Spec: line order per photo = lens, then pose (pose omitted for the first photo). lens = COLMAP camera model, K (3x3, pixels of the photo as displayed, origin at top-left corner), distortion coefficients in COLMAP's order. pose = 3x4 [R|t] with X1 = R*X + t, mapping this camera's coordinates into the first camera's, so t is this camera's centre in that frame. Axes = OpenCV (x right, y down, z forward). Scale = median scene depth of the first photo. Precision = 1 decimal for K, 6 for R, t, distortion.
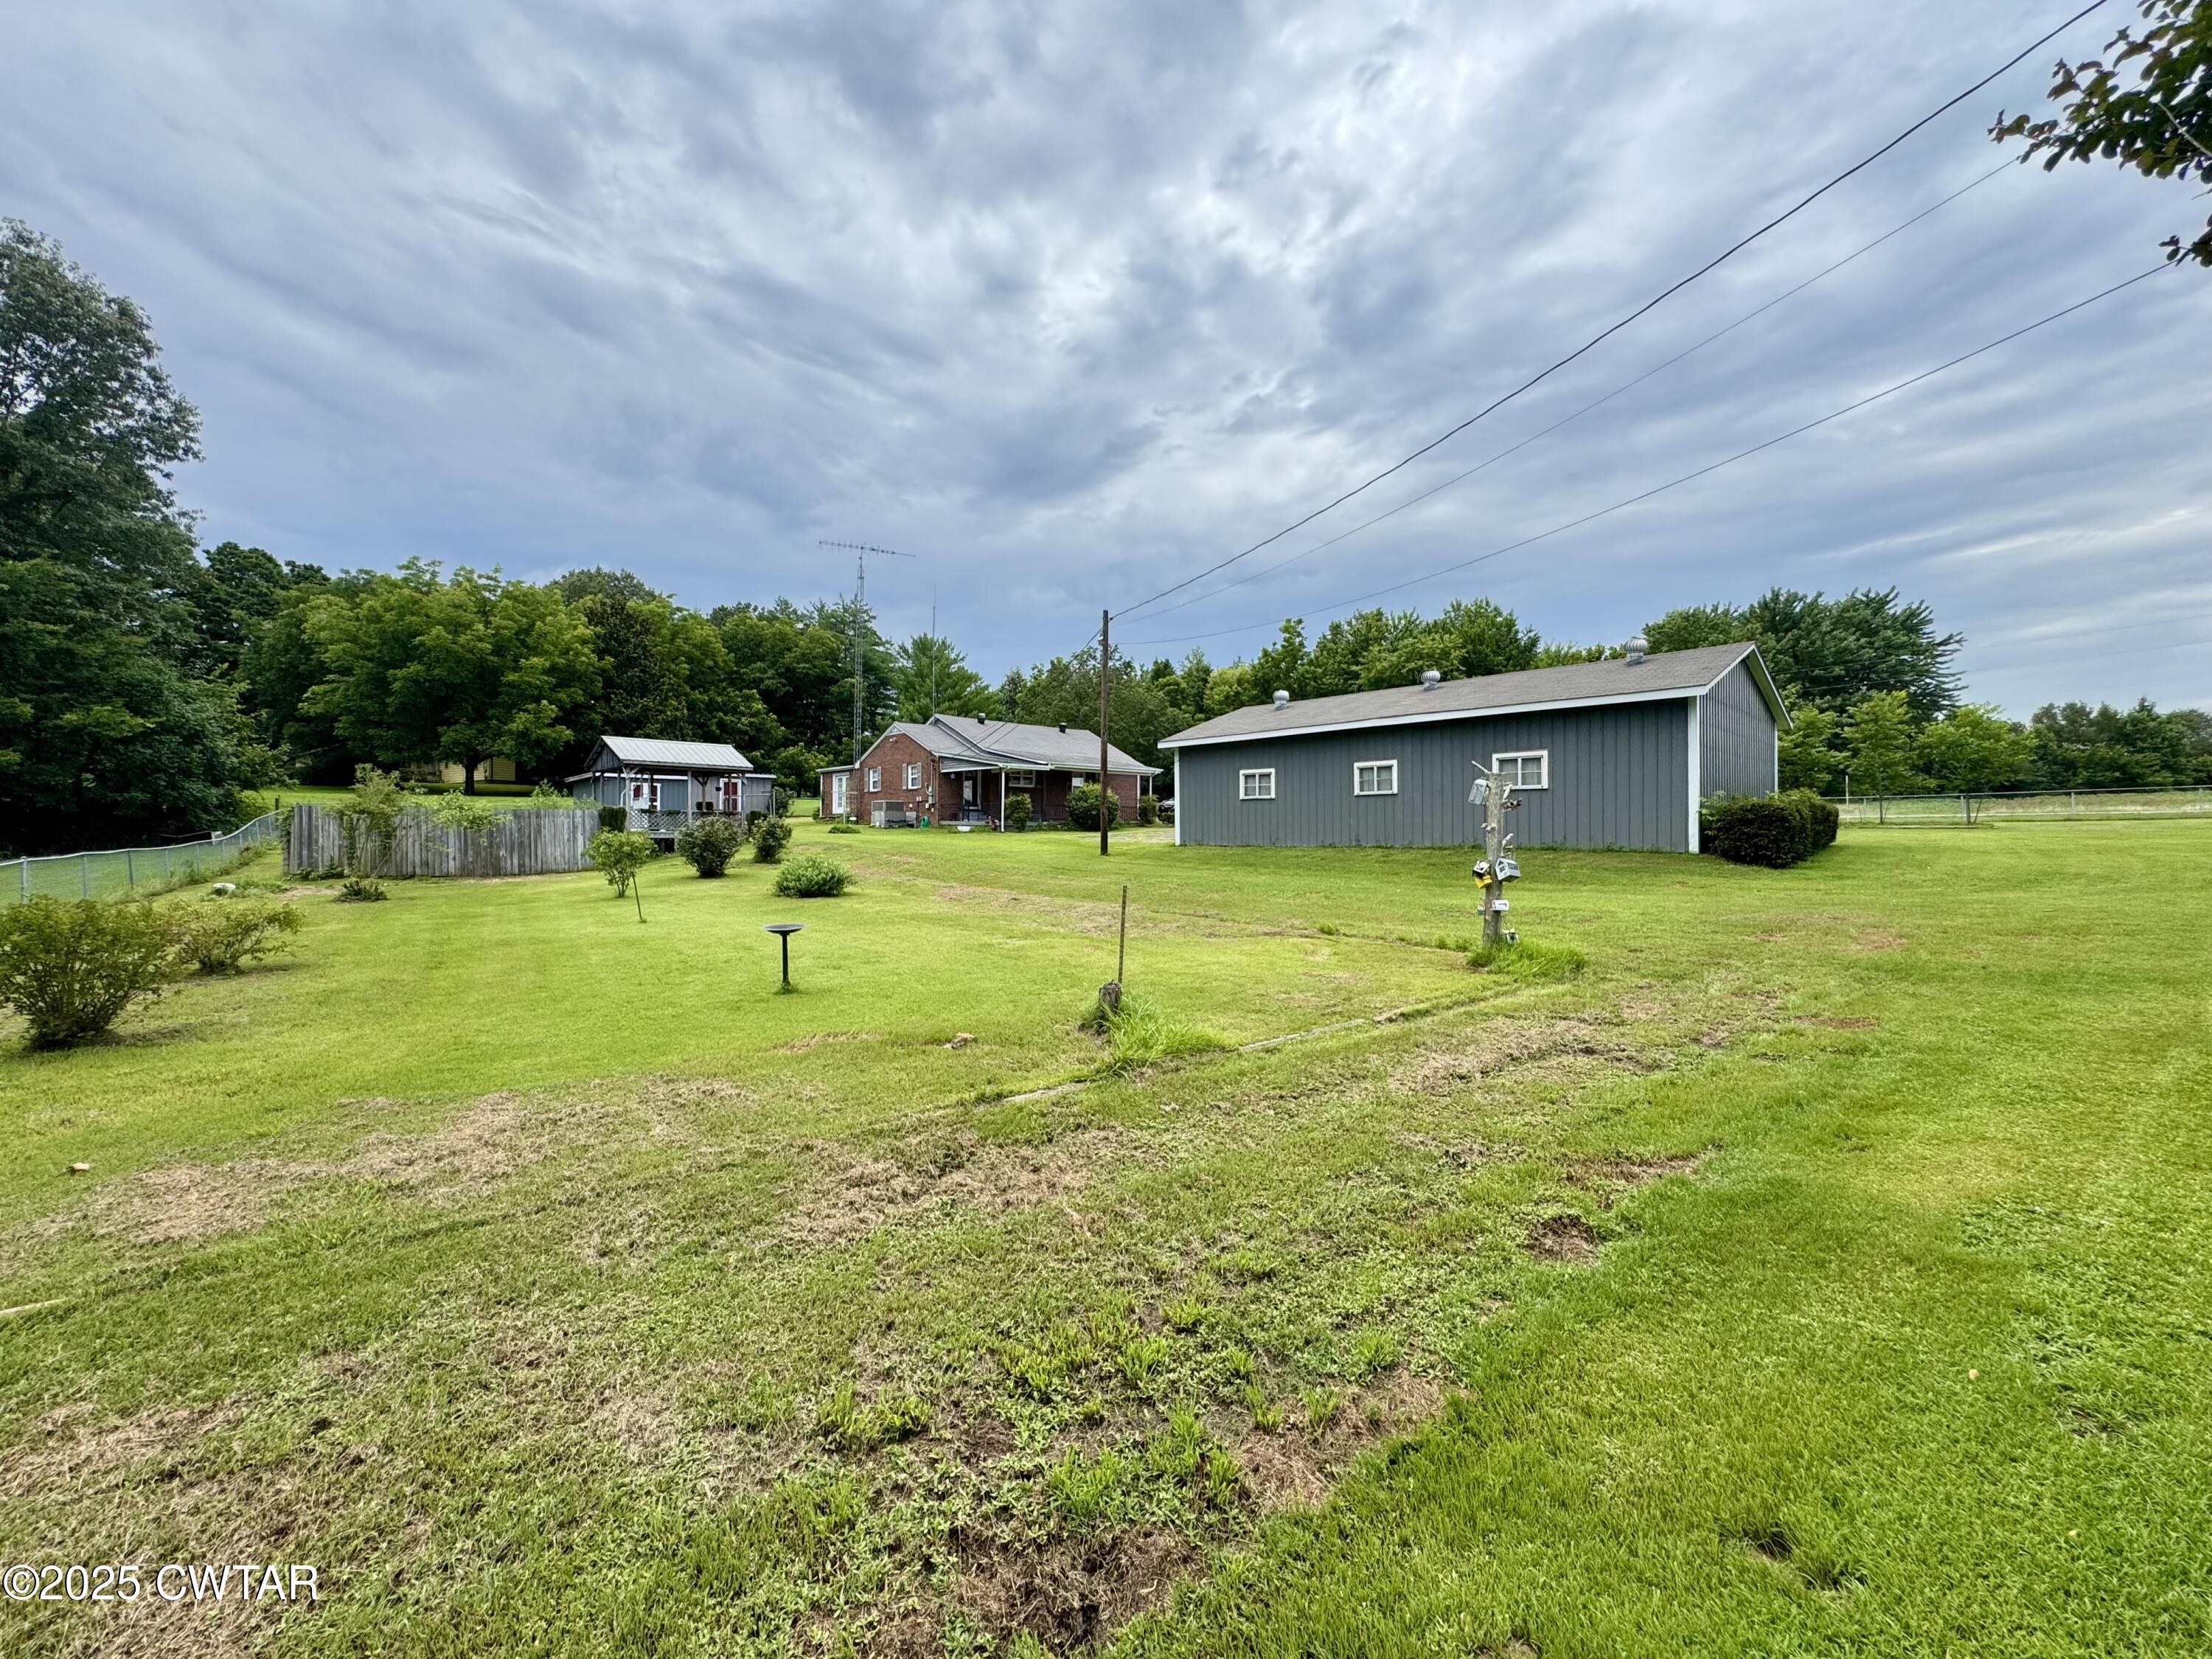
lens RADIAL K [[885.3, 0, 1105.9], [0, 885.3, 821.3], [0, 0, 1]] dist [-0.001202, -0.000176]
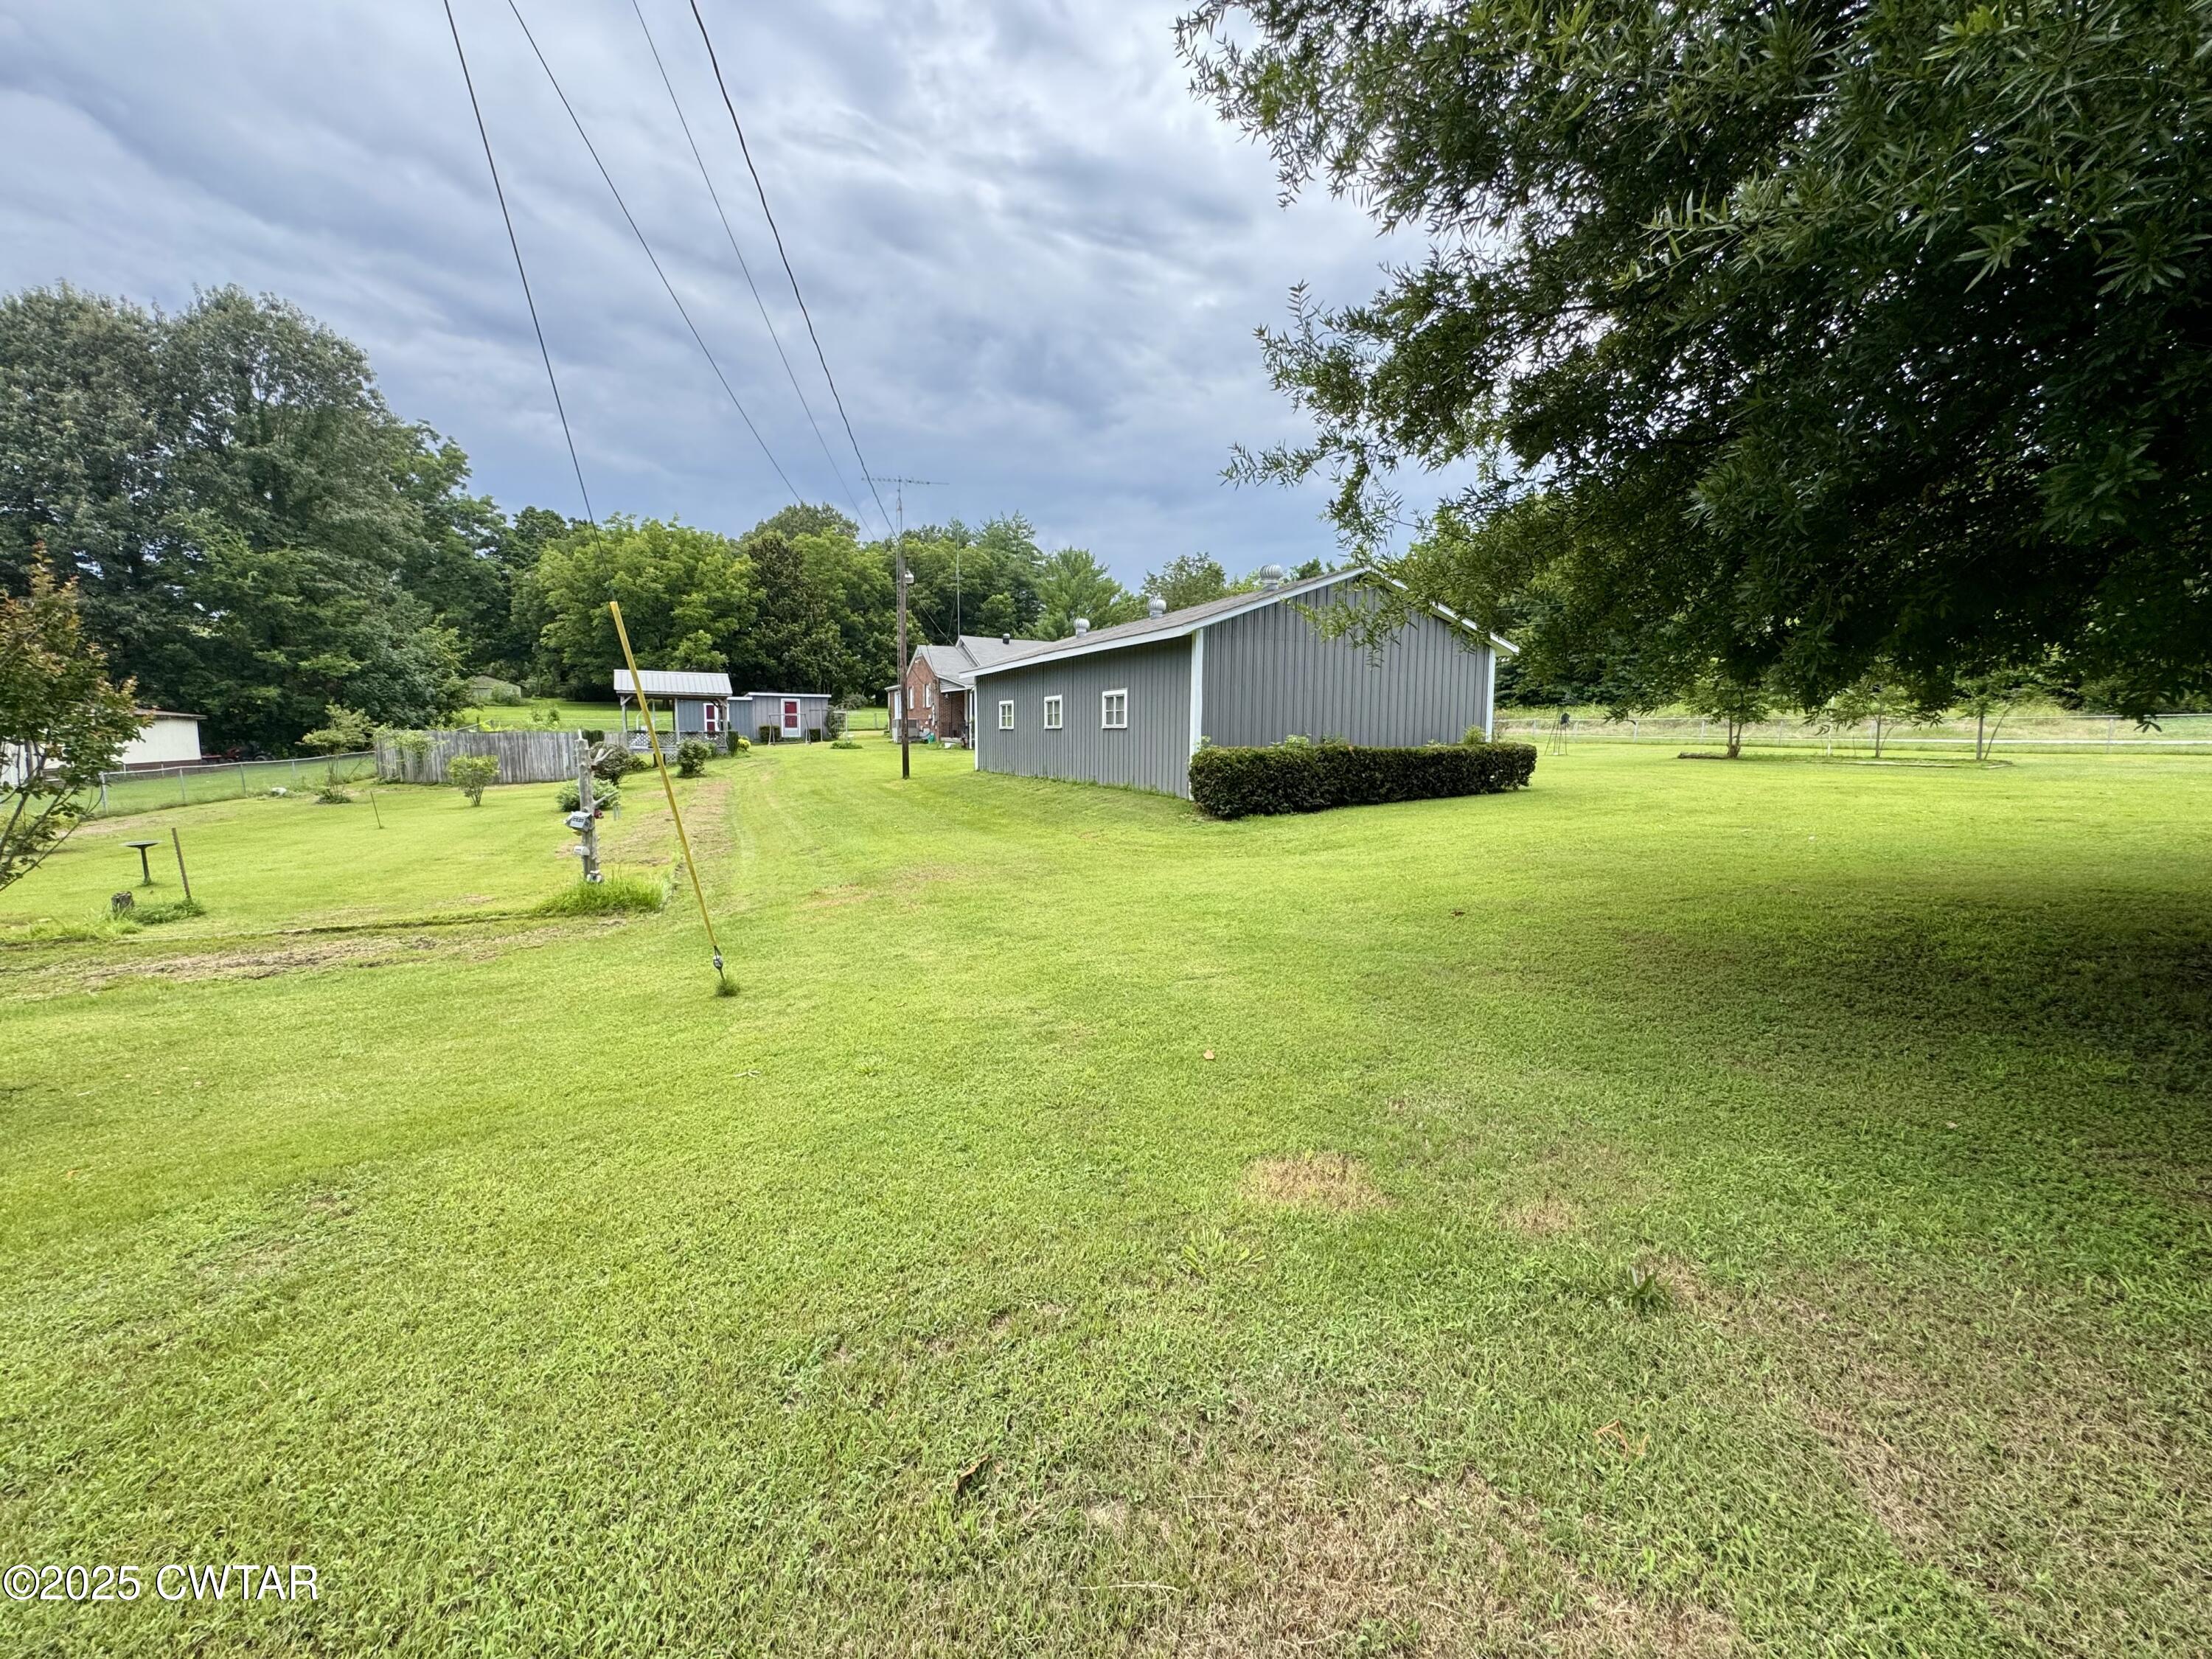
lens RADIAL K [[896.0, 0, 1113.6], [0, 896.0, 839.2], [0, 0, 1]] dist [-0.000170, -0.000102]
pose [[0.948785, 0.046020, -0.312554, 0.264029], [-0.006138, 0.991832, 0.127406, -0.013262], [0.315864, -0.118962, 0.941317, 0.002827]]
